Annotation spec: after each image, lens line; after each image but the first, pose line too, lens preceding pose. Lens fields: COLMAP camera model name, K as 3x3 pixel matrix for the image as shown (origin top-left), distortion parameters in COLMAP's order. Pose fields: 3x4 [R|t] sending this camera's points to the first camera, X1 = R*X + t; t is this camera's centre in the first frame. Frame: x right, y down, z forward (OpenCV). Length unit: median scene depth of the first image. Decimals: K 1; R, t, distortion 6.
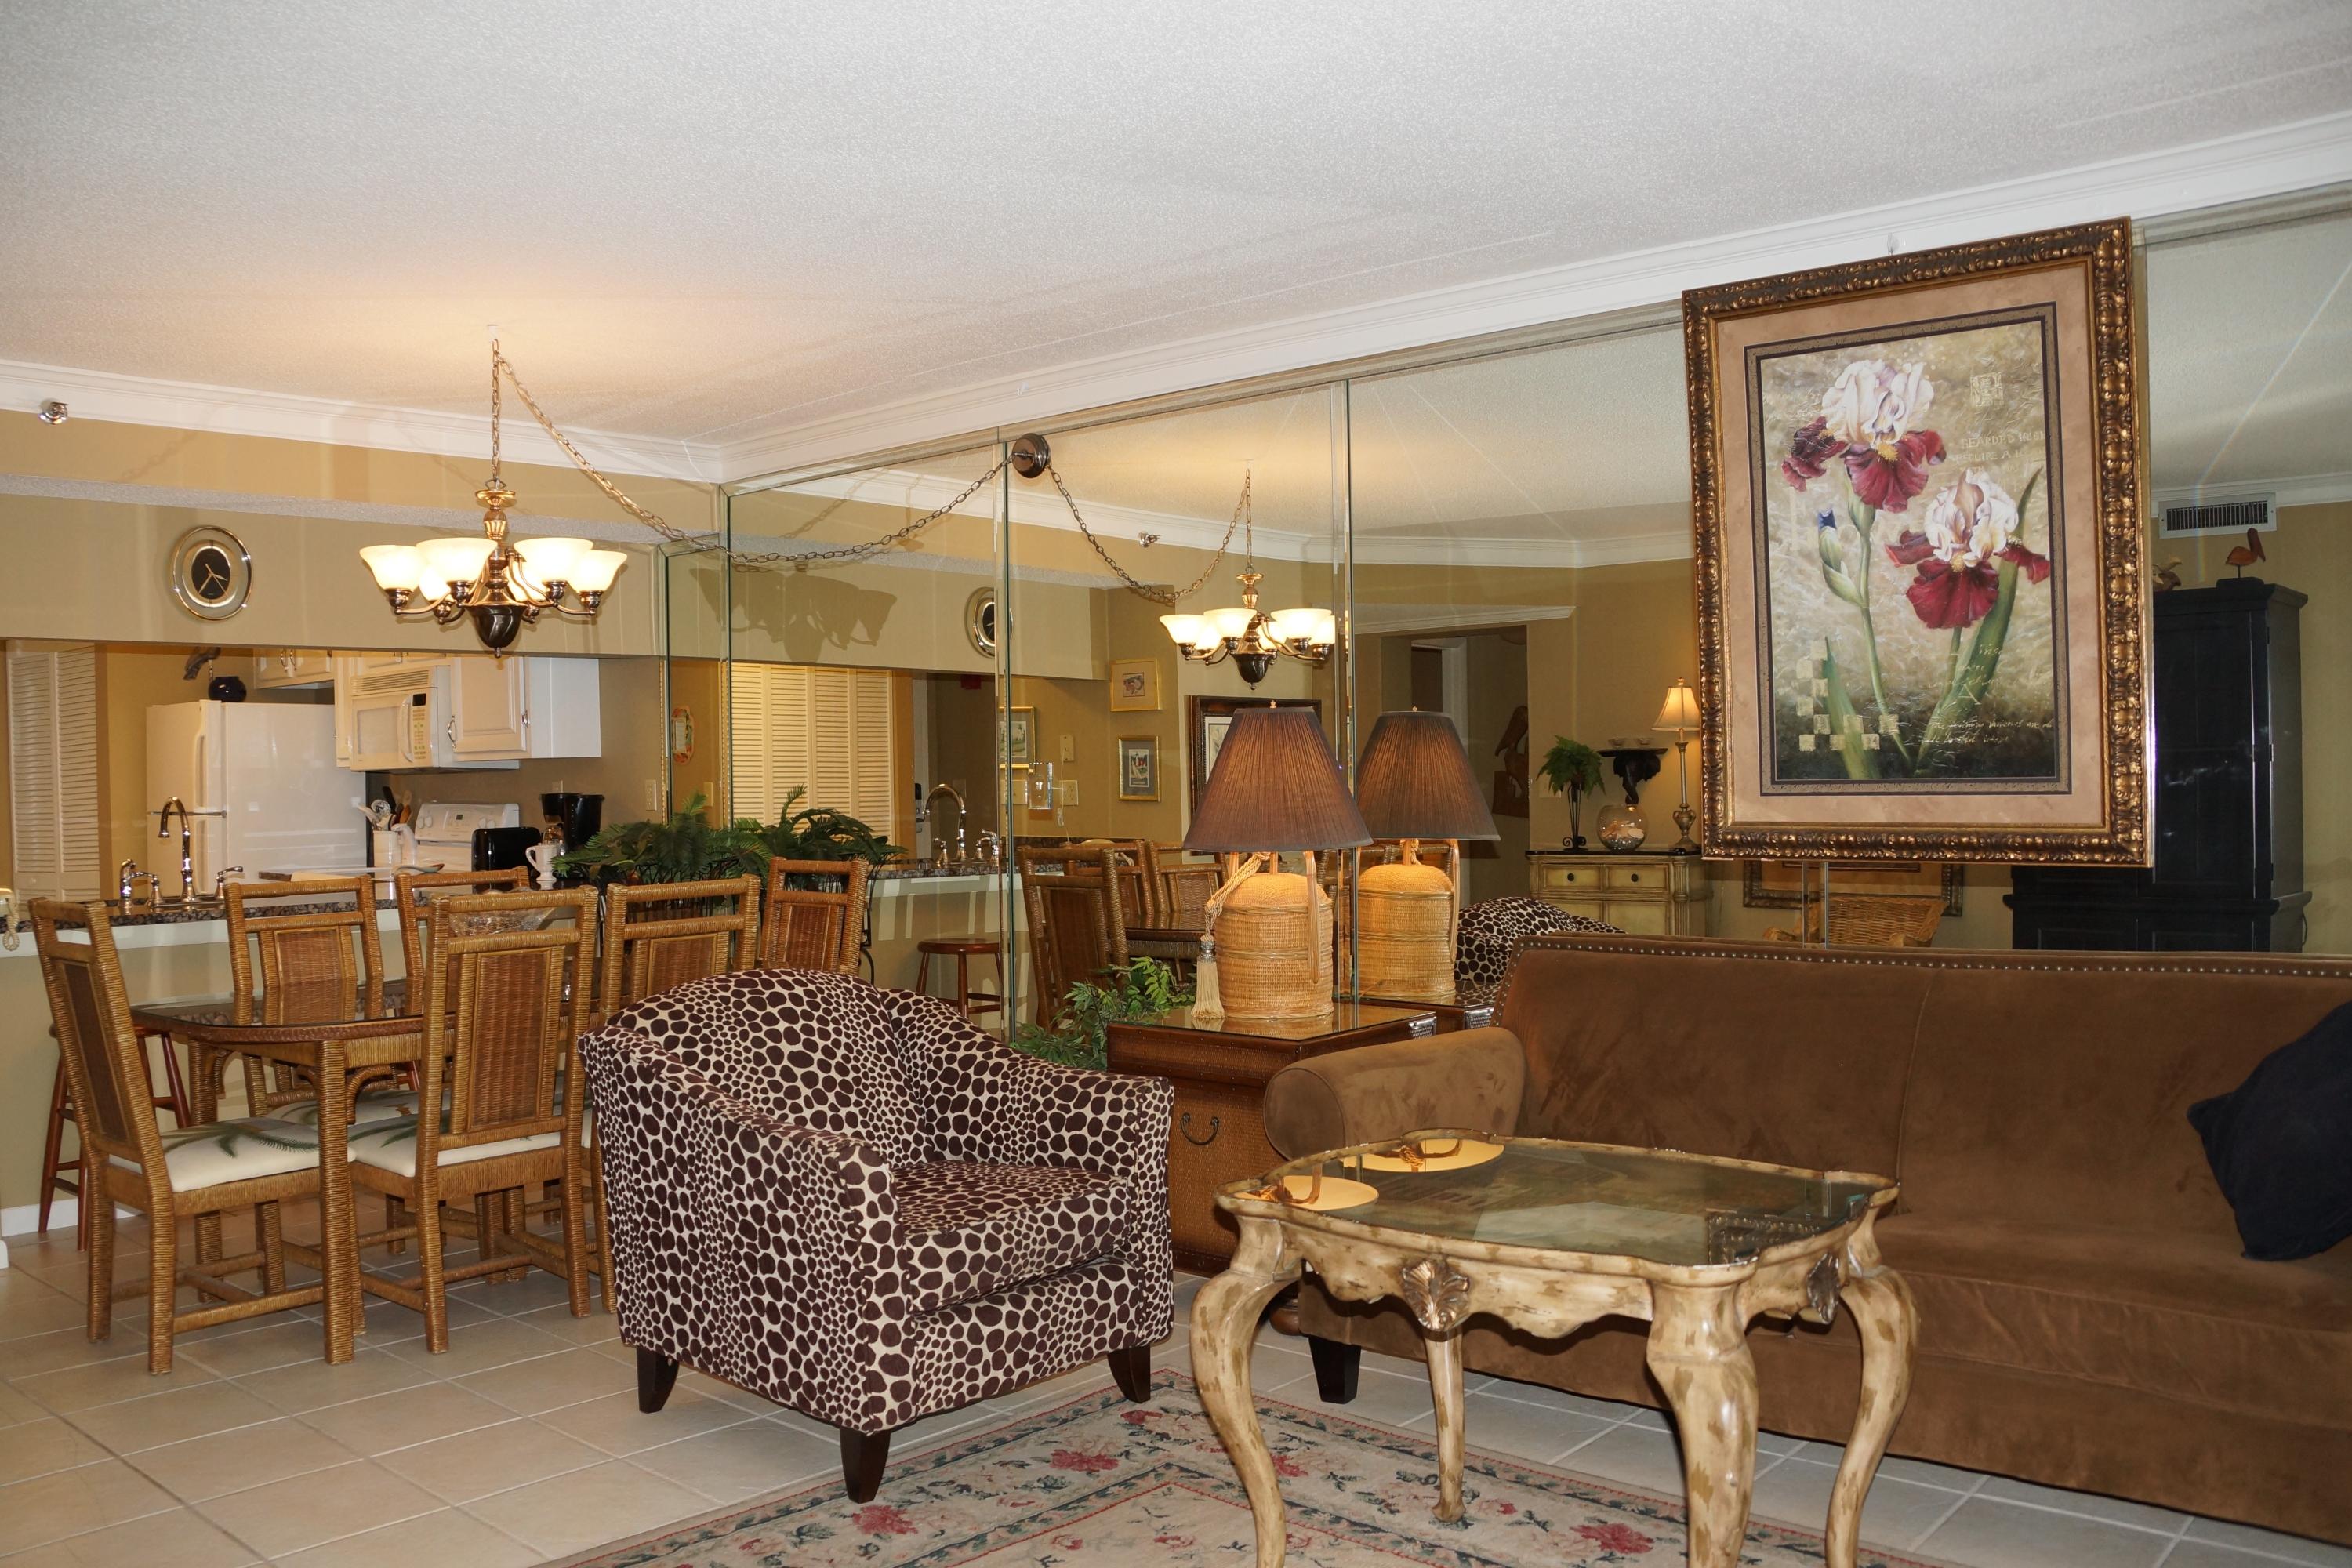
lens RADIAL K [[1904.8, 0, 1160.7], [0, 1904.8, 793.7], [0, 0, 1]] dist [-0.191193, 0.138644]
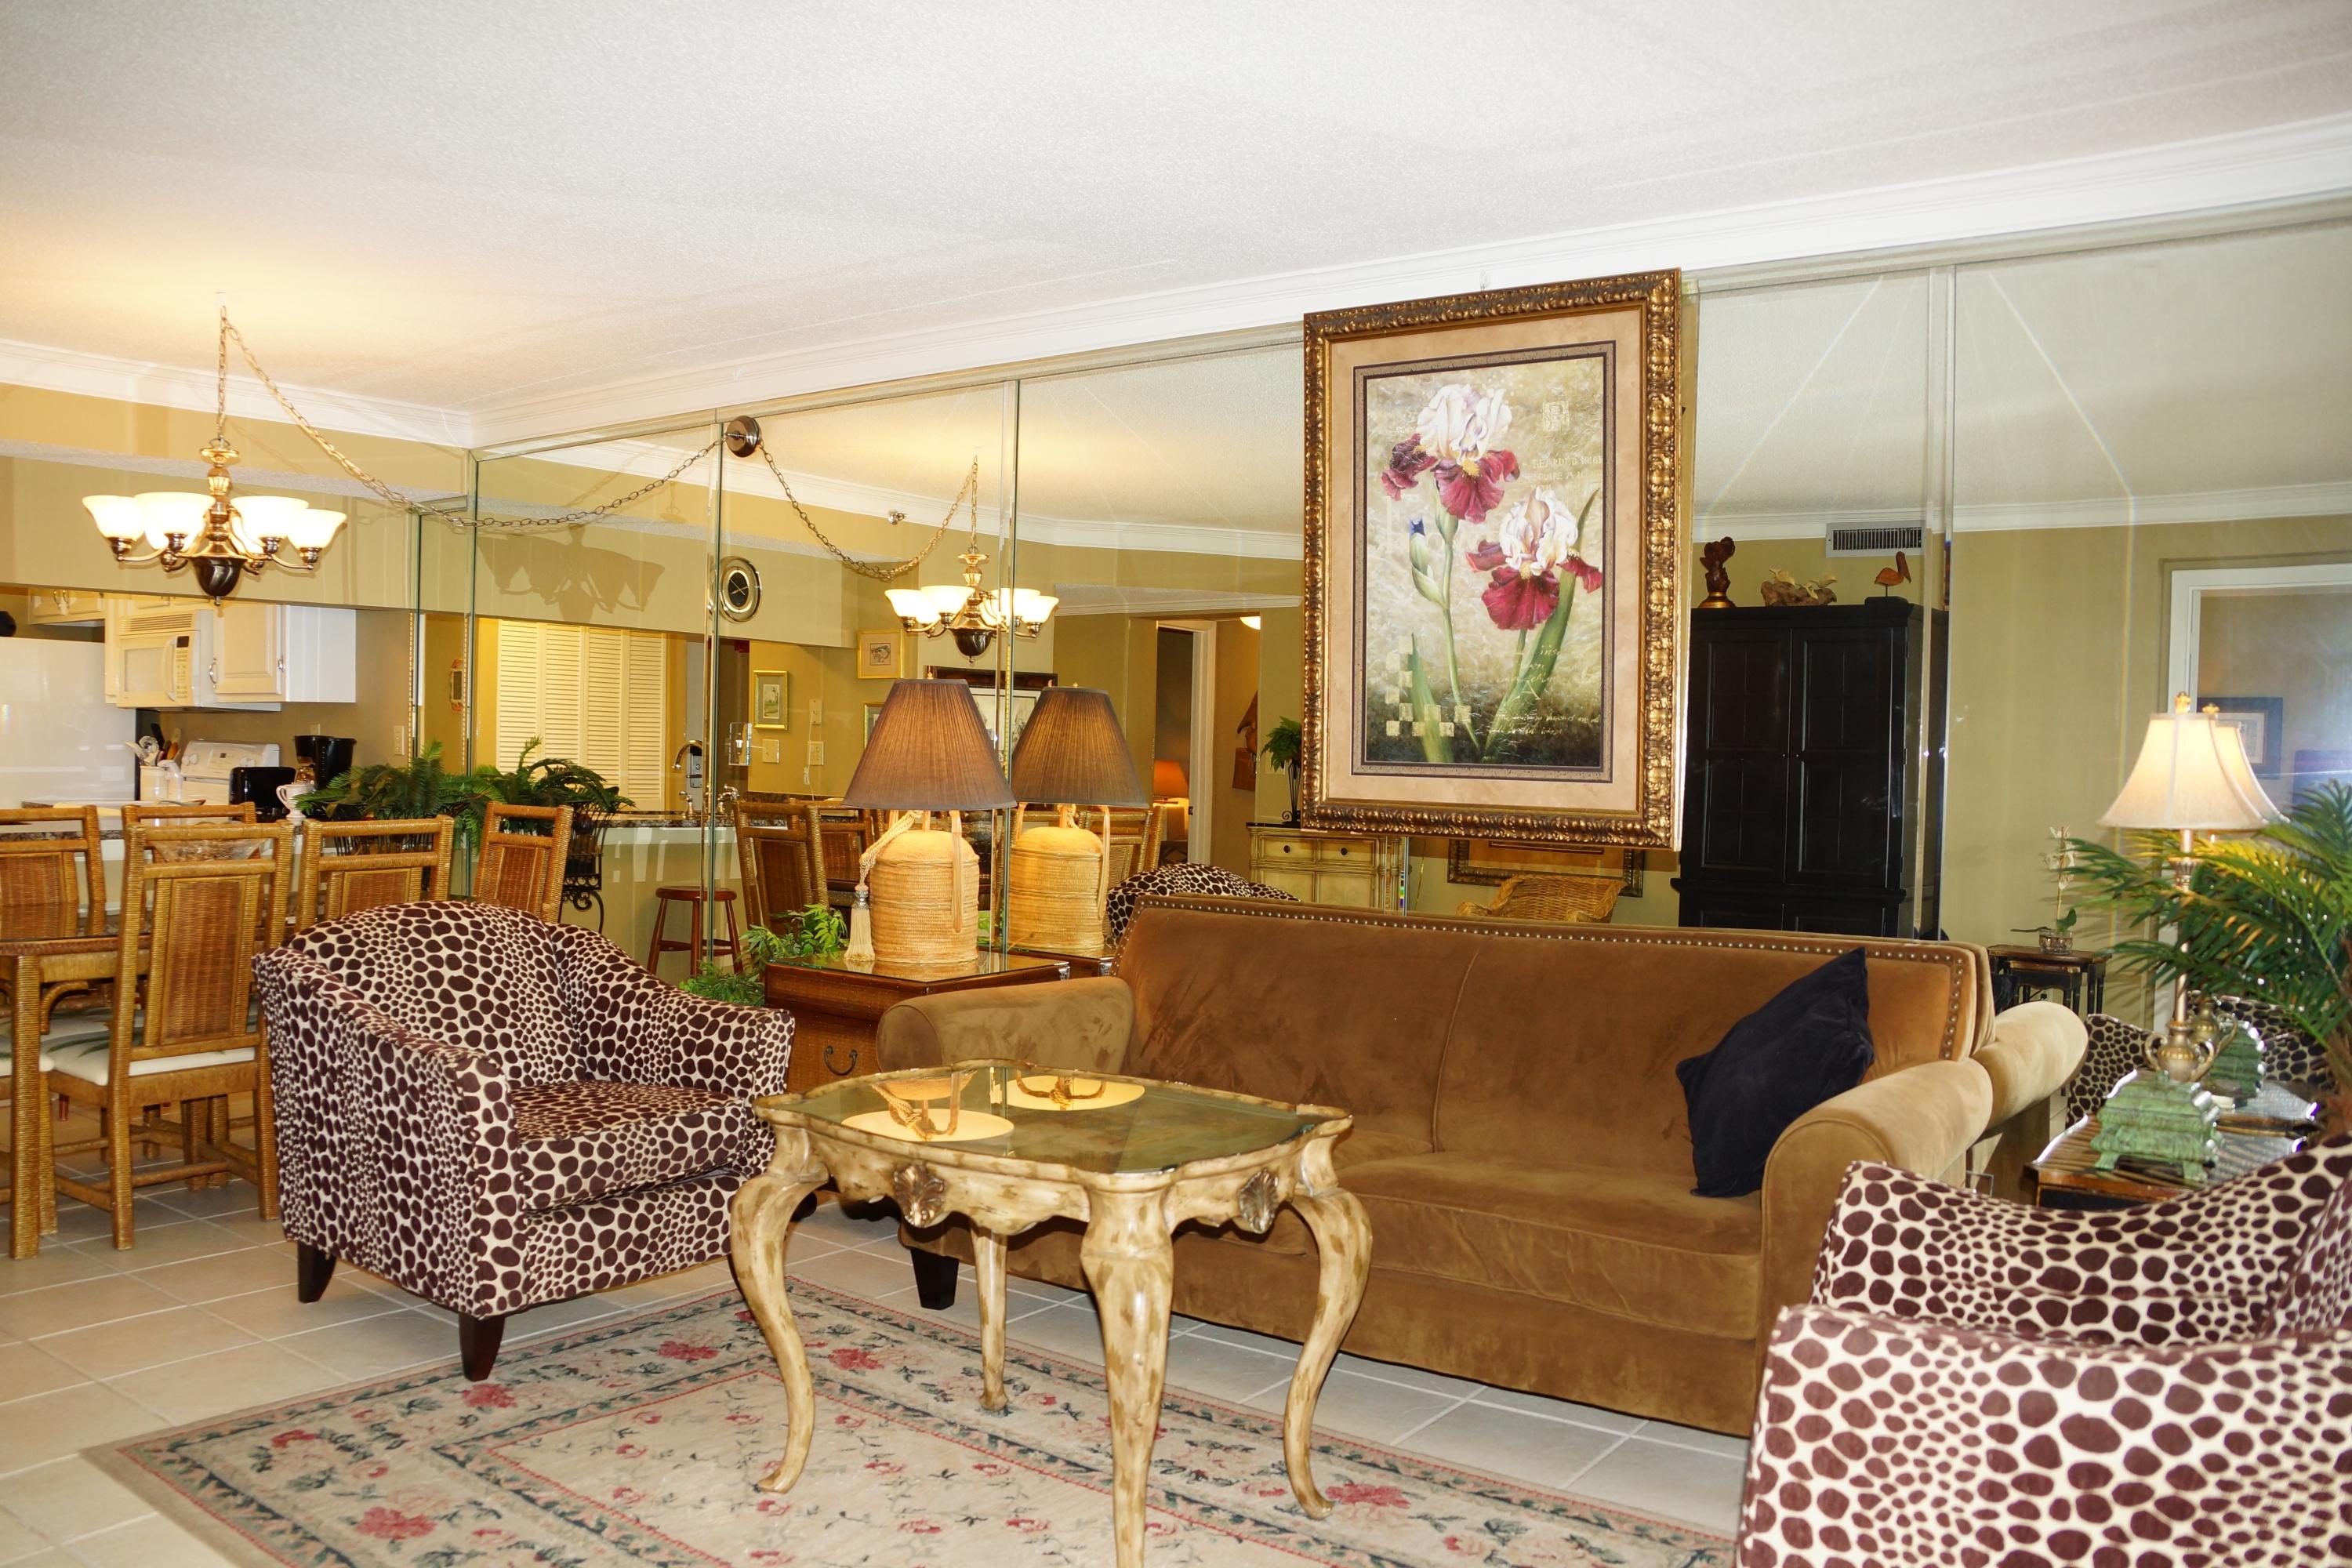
lens RADIAL K [[1842.9, 0, 1158.7], [0, 1842.9, 800.0], [0, 0, 1]] dist [-0.187982, 0.138696]
pose [[0.995268, 0.034848, 0.090701, 0.117918], [-0.036653, 0.999160, 0.018309, 0.000233], [-0.089987, -0.021547, 0.995710, -0.074960]]
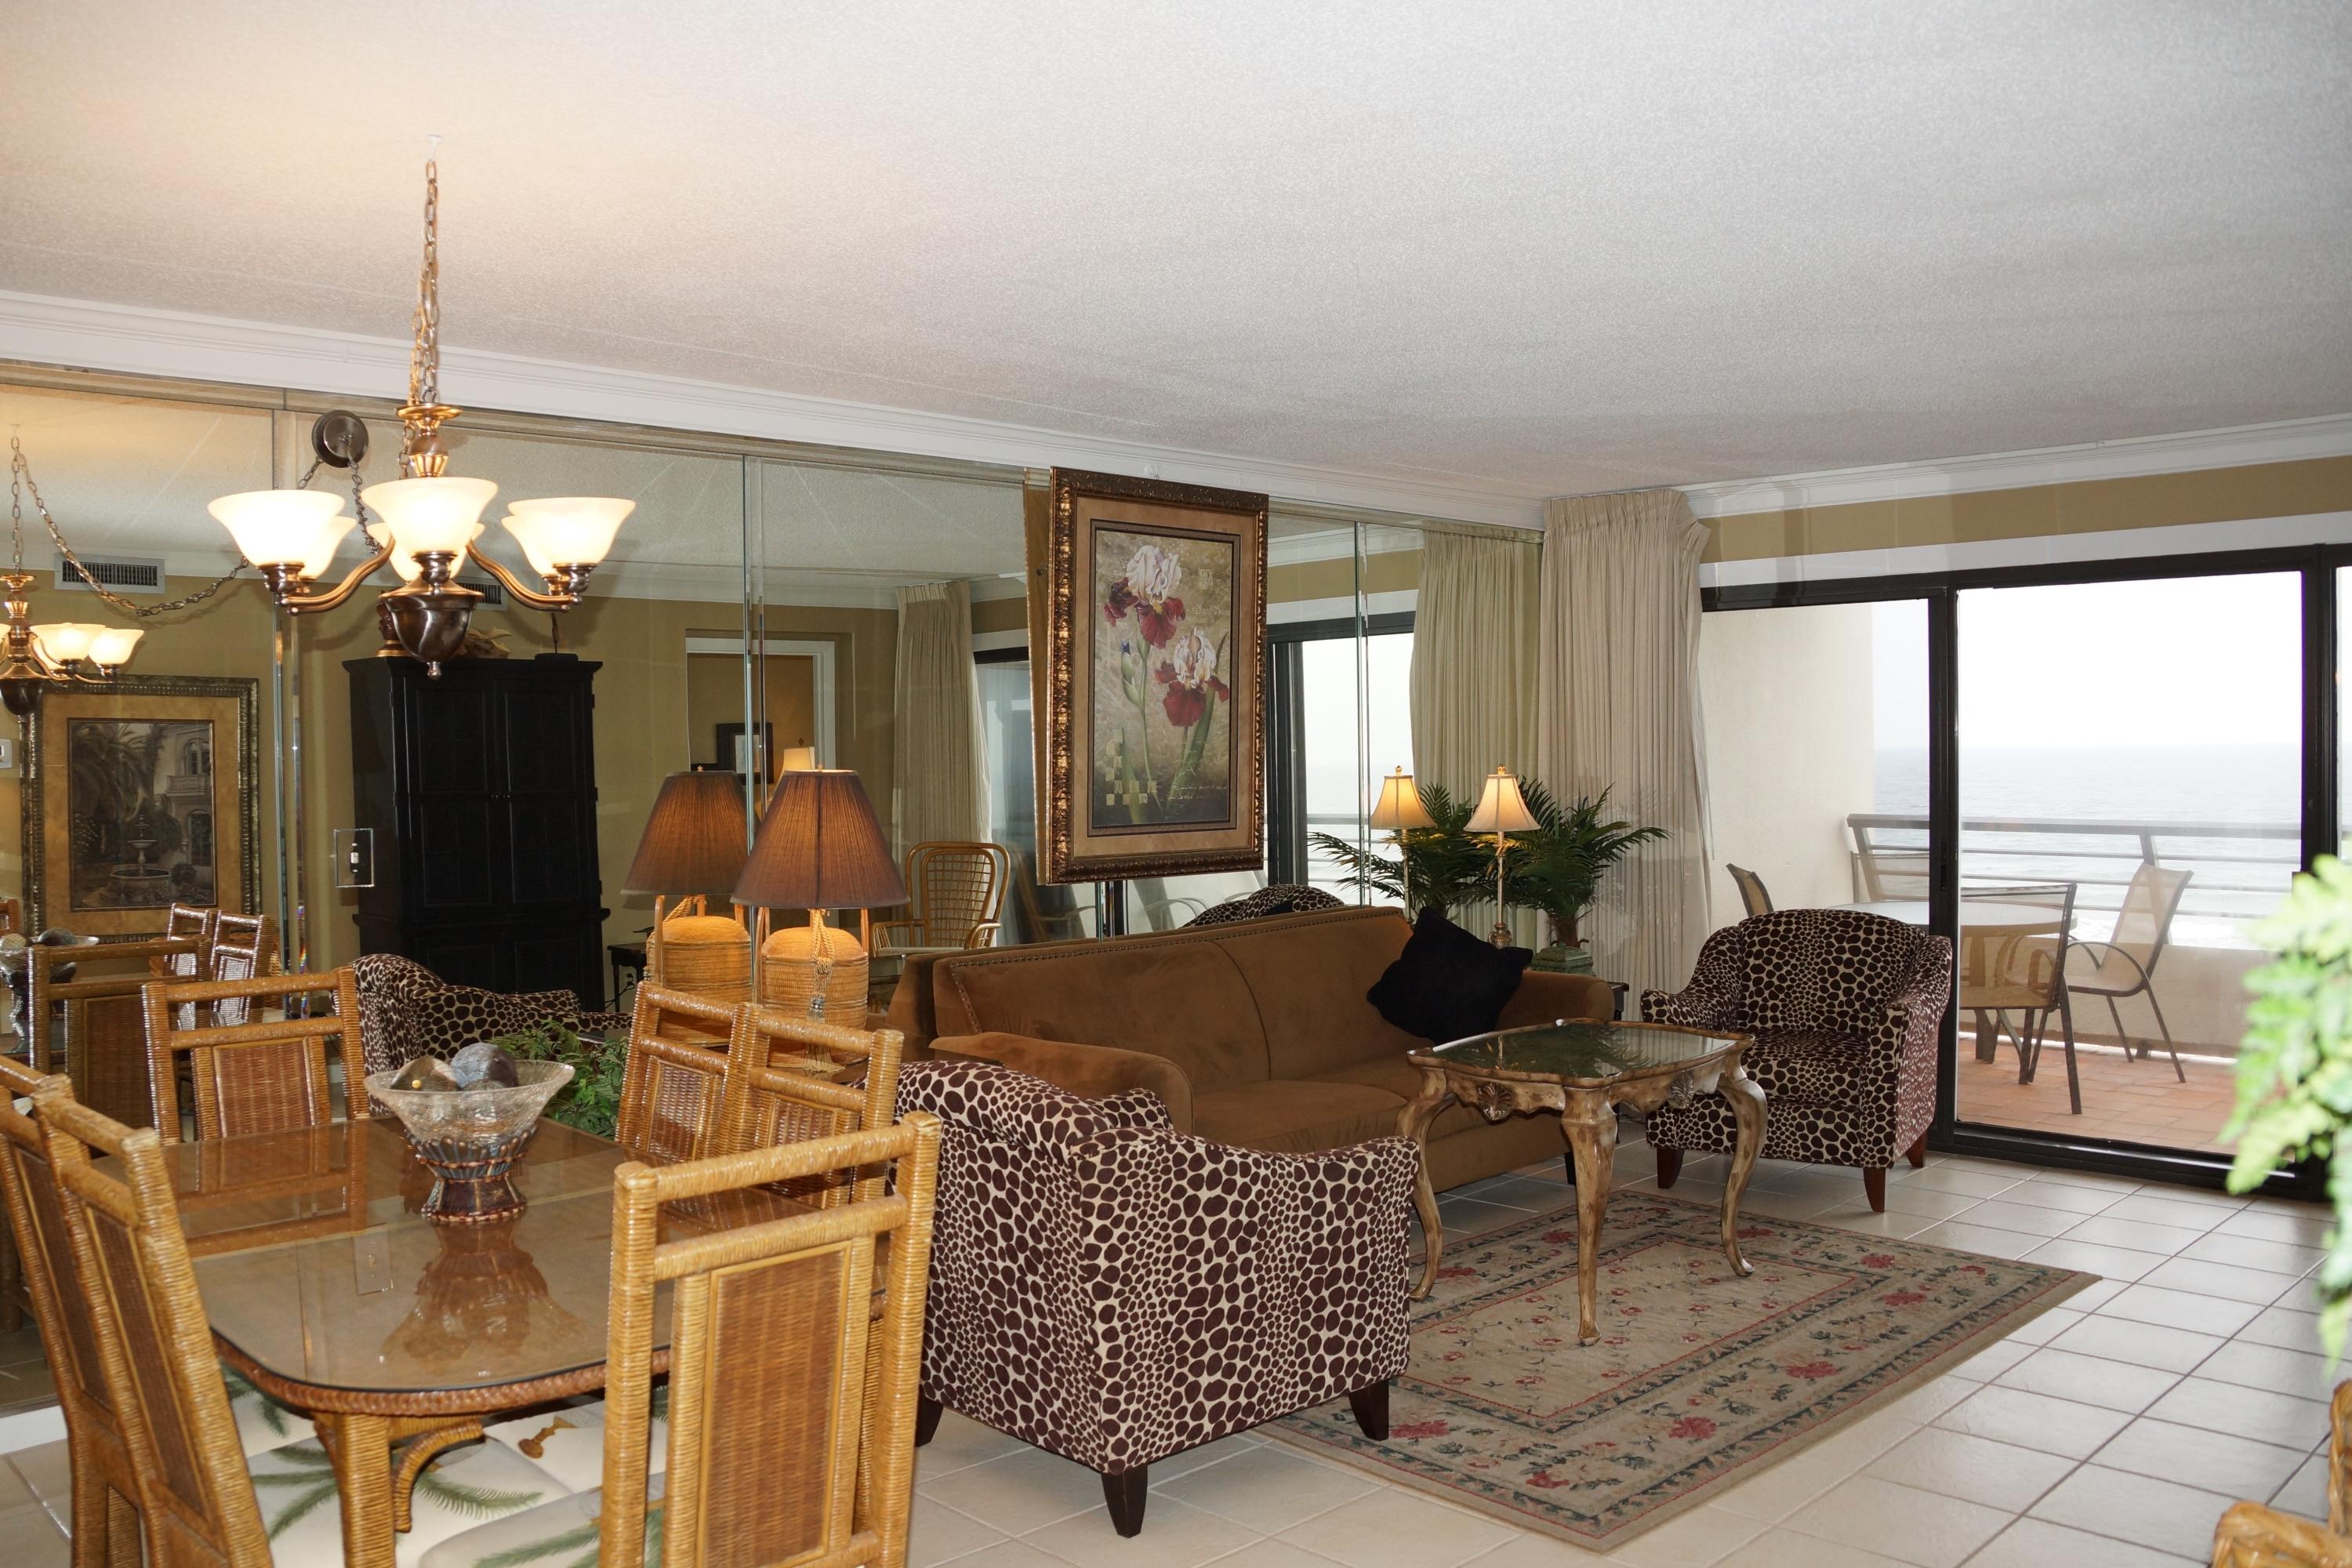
lens RADIAL K [[1884.3, 0, 1166.4], [0, 1884.3, 793.8], [0, 0, 1]] dist [-0.187316, 0.134661]
pose [[0.080065, -0.008220, 0.996756, -1.173600], [0.020169, 0.999775, 0.006625, -0.042942], [-0.996586, 0.019573, 0.080212, 0.886670]]
